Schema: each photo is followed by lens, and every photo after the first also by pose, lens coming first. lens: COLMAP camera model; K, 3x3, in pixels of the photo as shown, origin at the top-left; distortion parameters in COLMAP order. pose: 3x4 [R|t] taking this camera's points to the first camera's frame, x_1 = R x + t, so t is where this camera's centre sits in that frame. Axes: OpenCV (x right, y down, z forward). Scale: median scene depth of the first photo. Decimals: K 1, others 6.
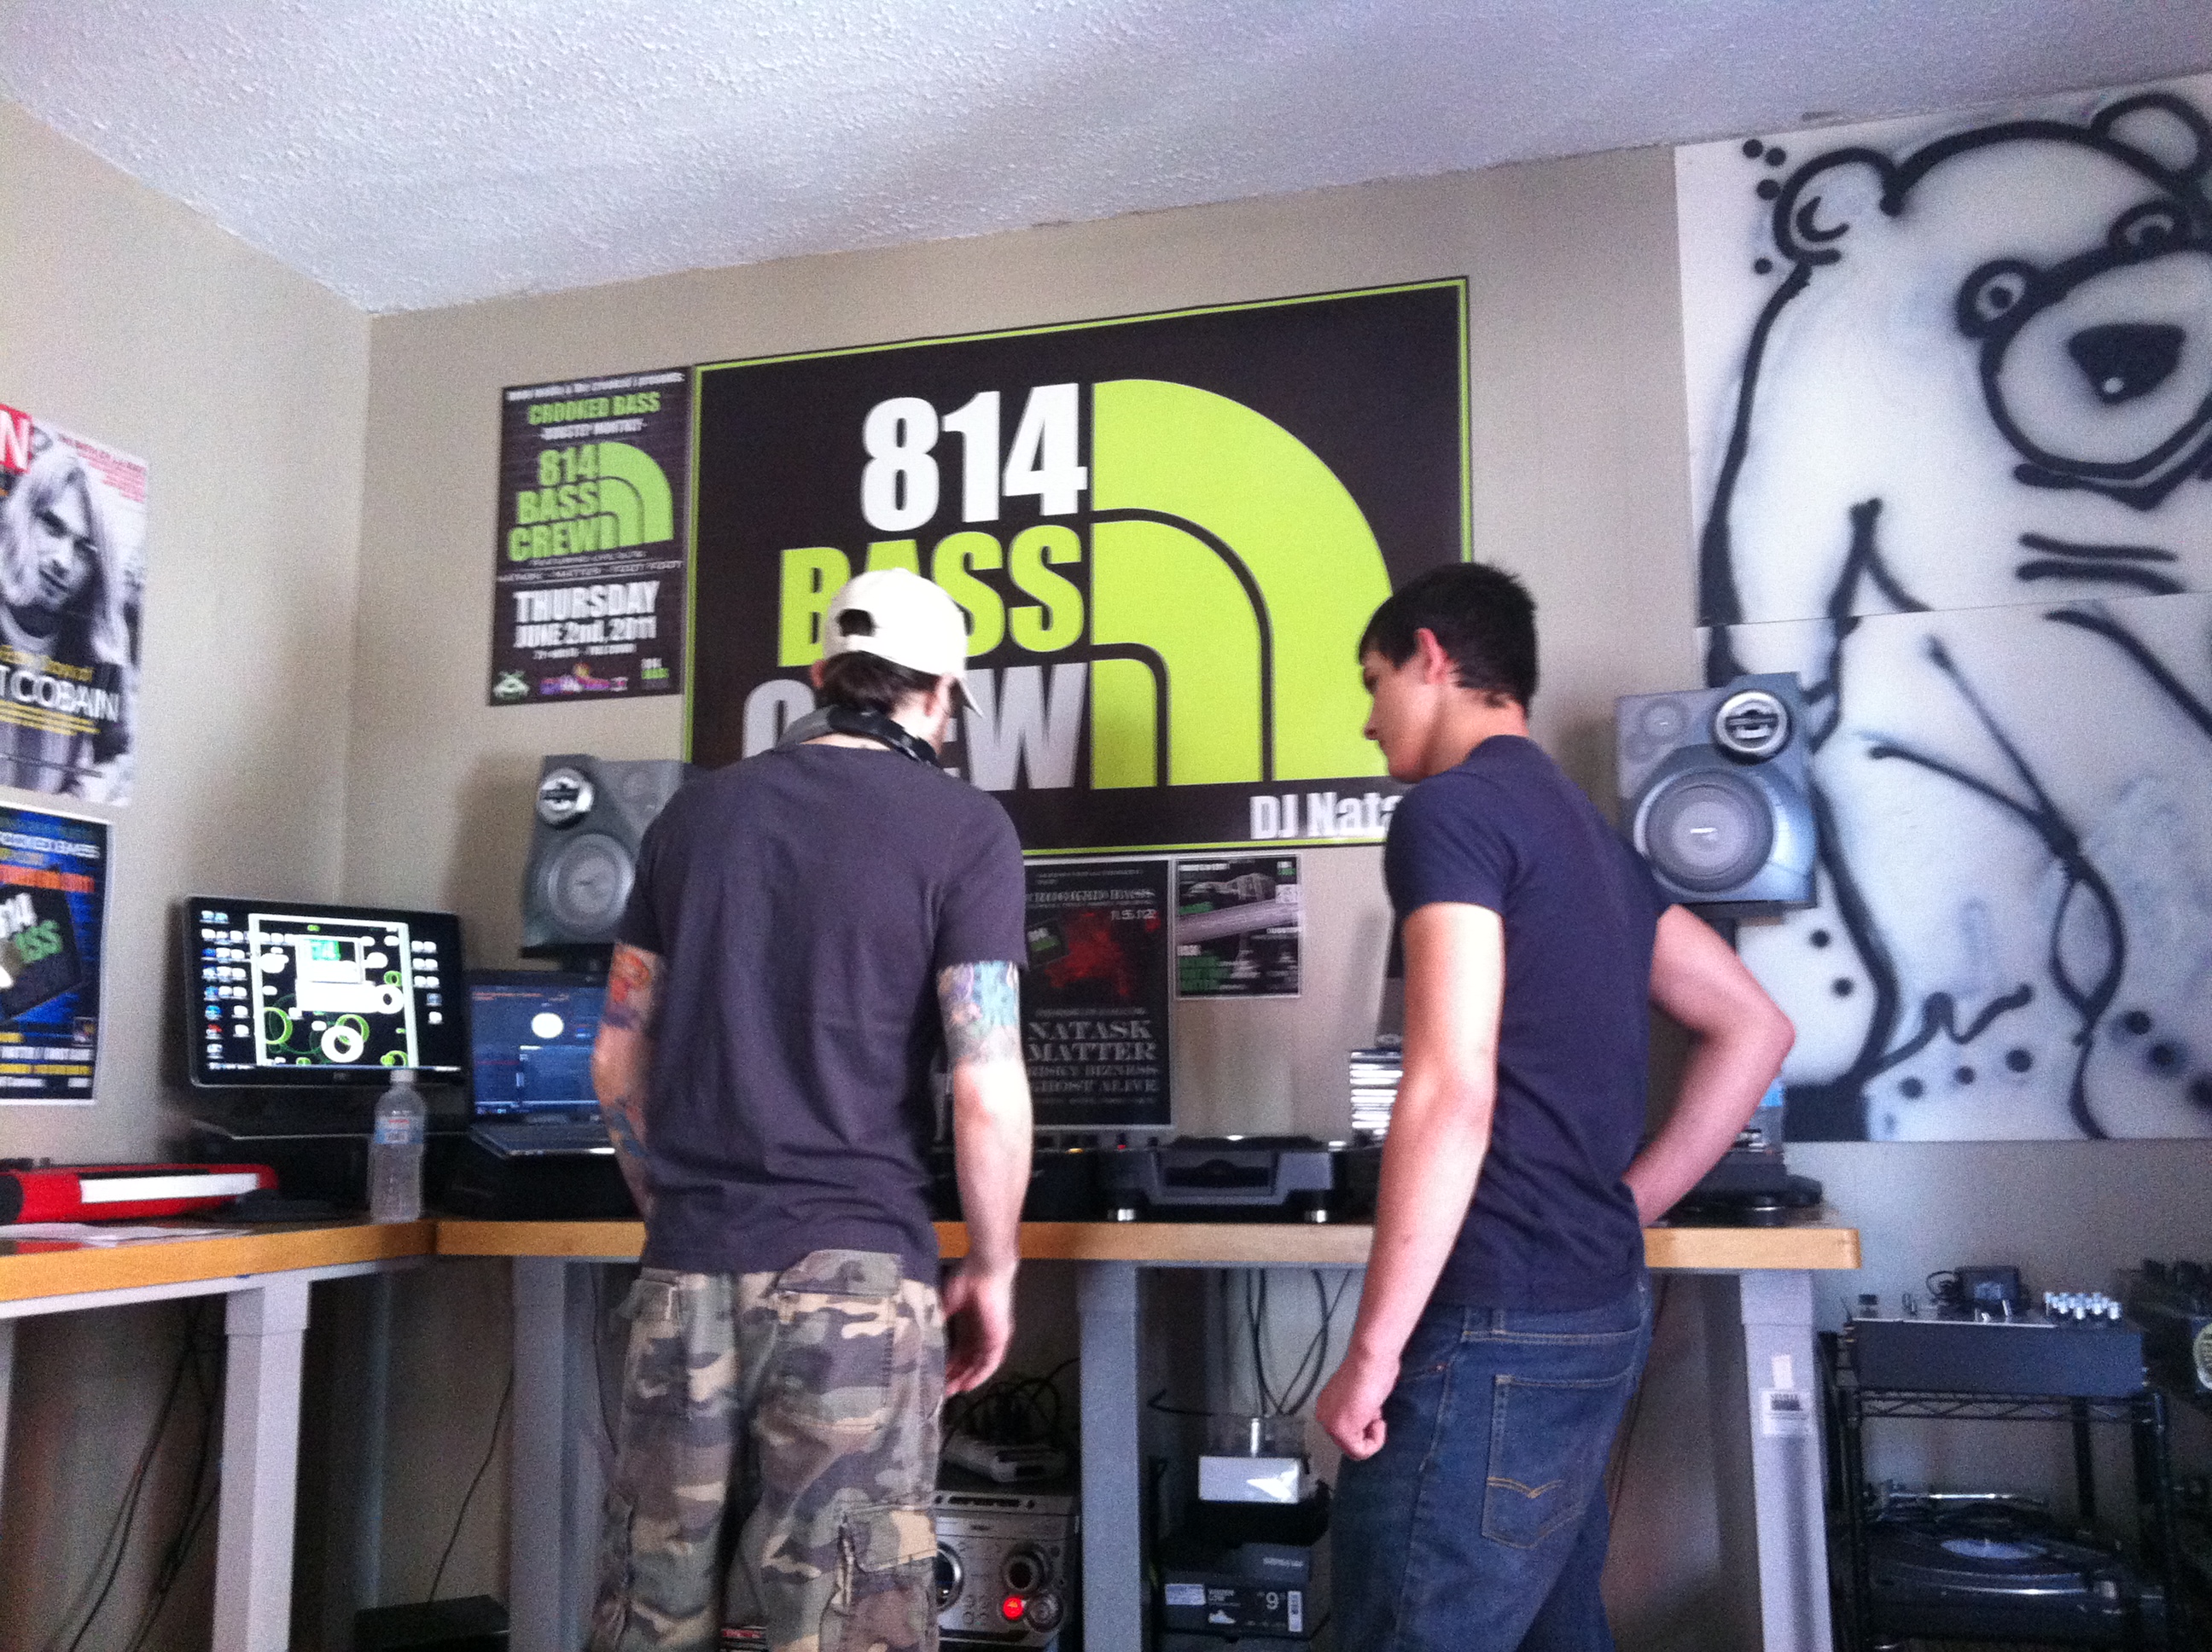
lens RADIAL K [[2219.0, 0, 1171.7], [0, 2219.0, 829.4], [0, 0, 1]] dist [0.191683, -0.424587]
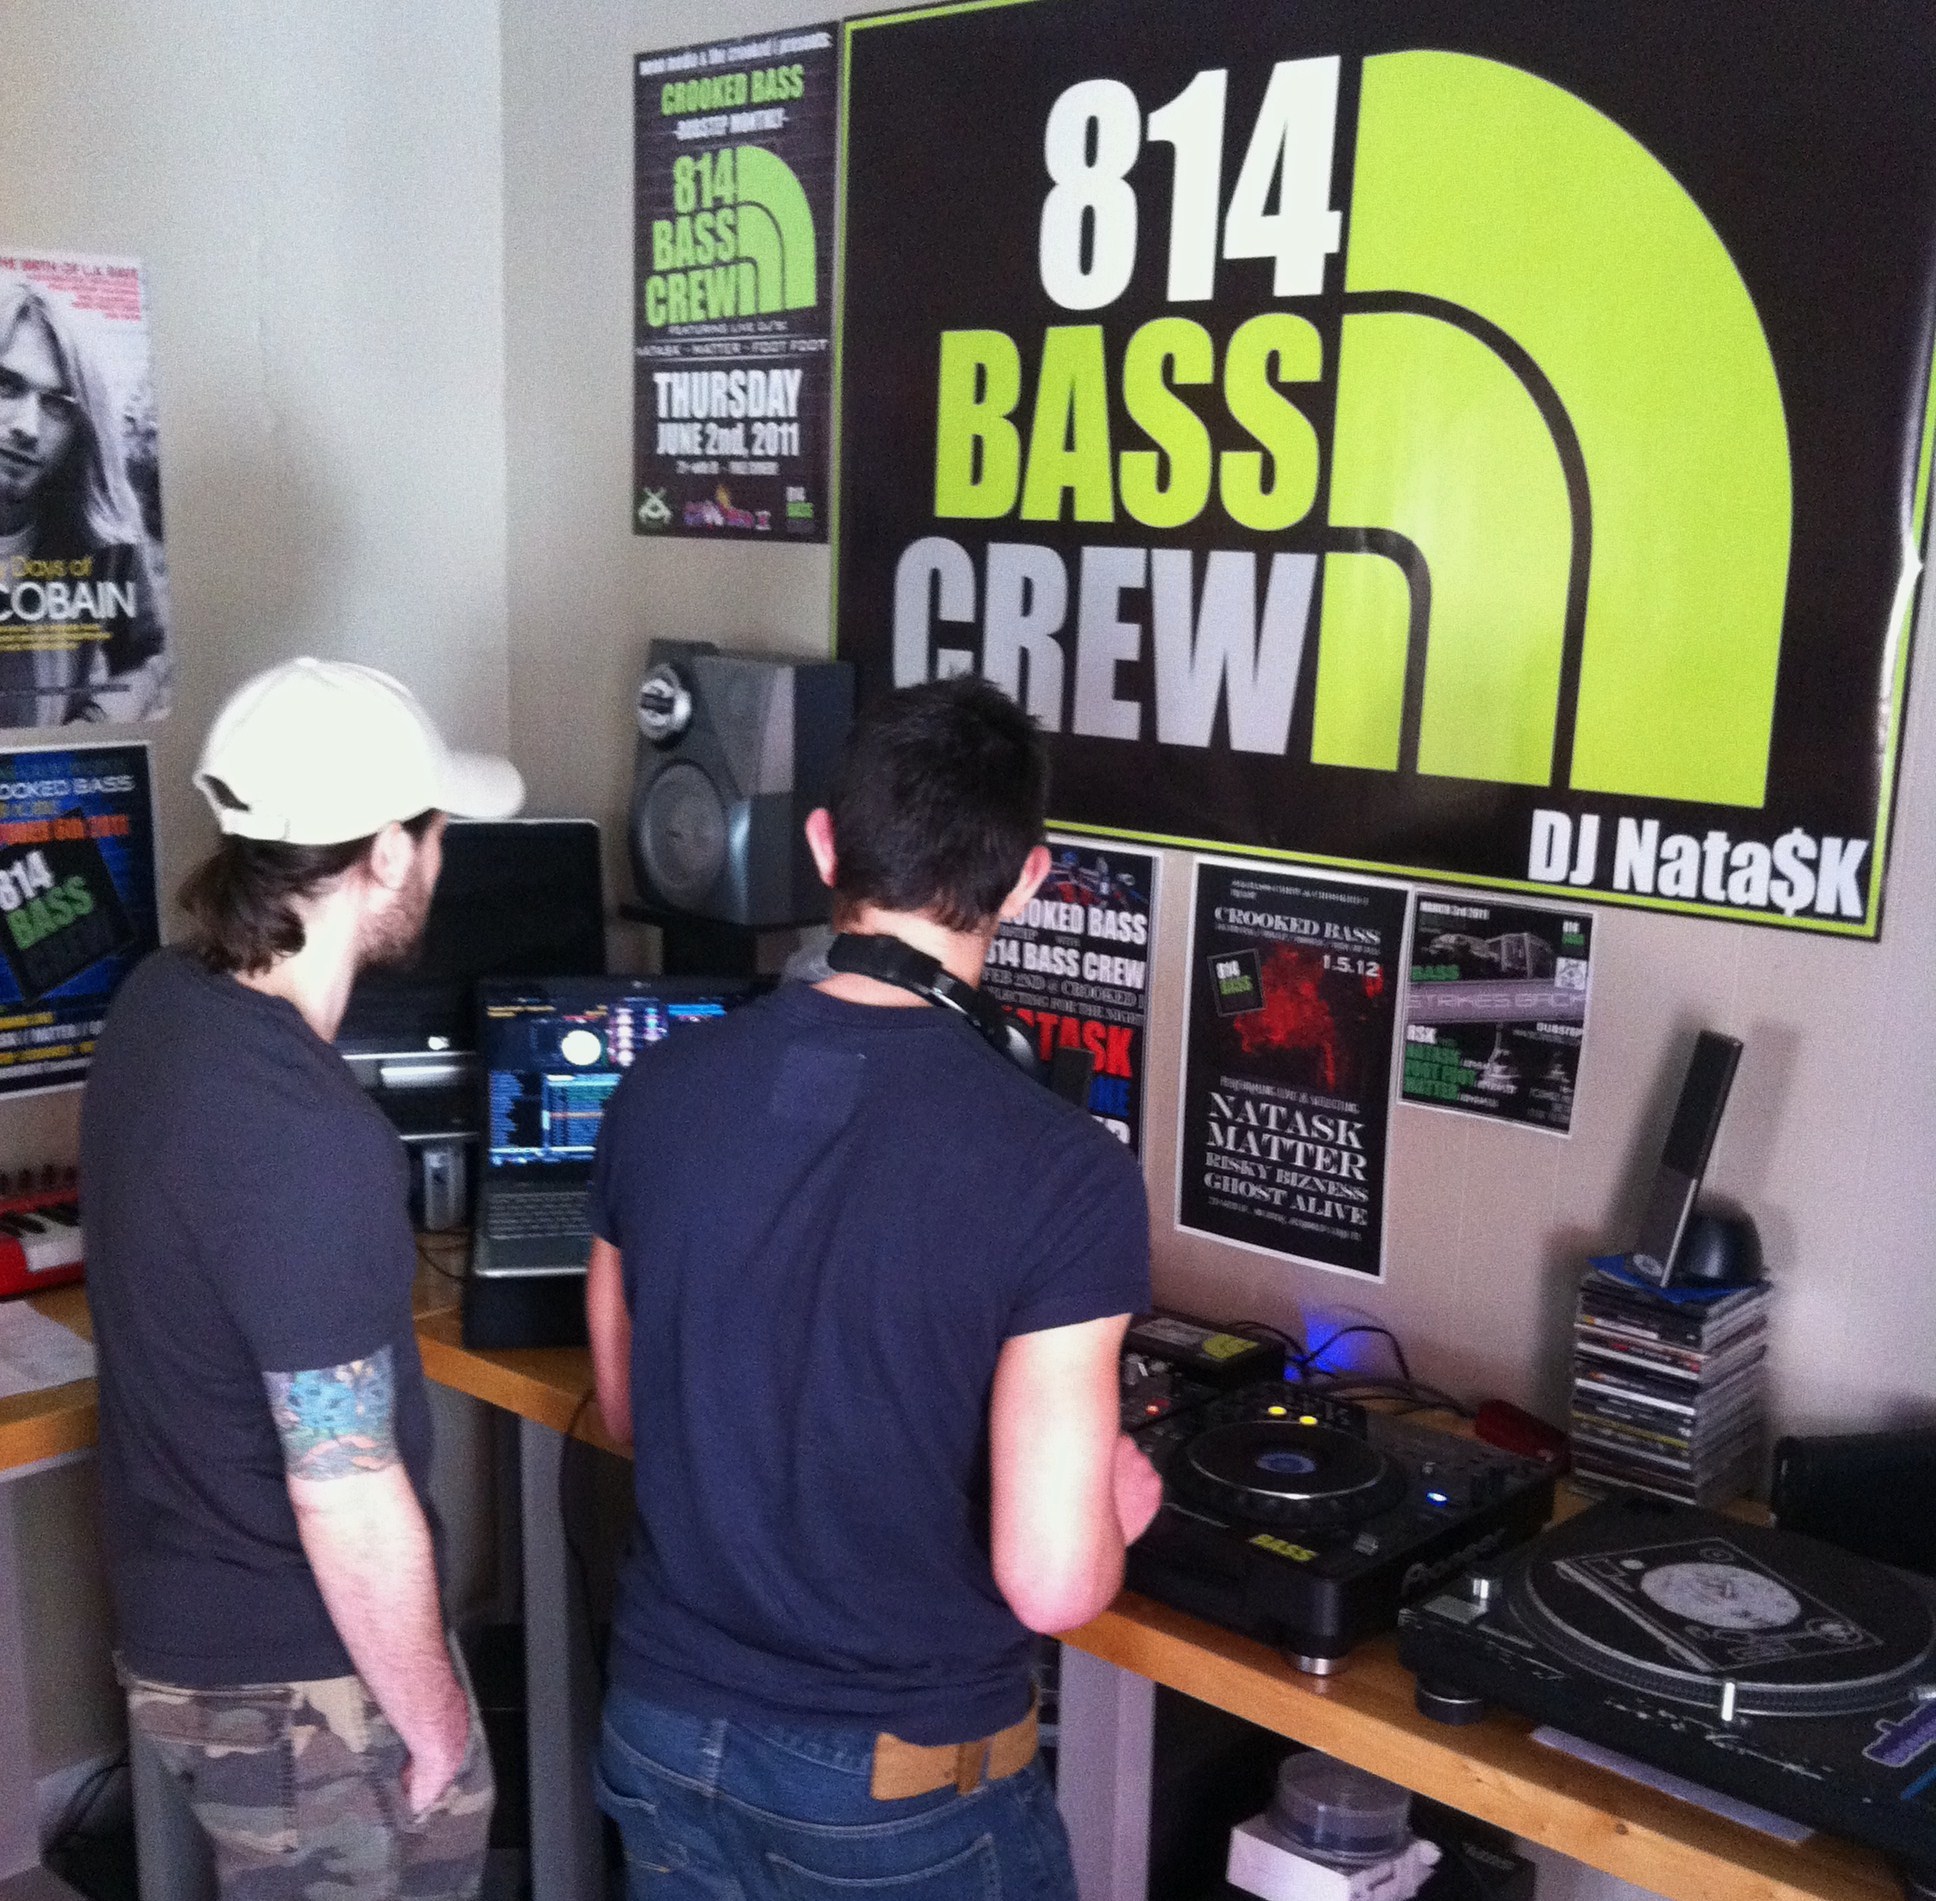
lens RADIAL K [[2494.5, 0, 966.8], [0, 2494.5, 1197.3], [0, 0, 1]] dist [0.133795, -0.315693]
pose [[0.893504, 0.146912, -0.424343, 0.201637], [0.027324, 0.925431, 0.377929, -0.178122], [0.448222, -0.349276, 0.822863, 0.301039]]
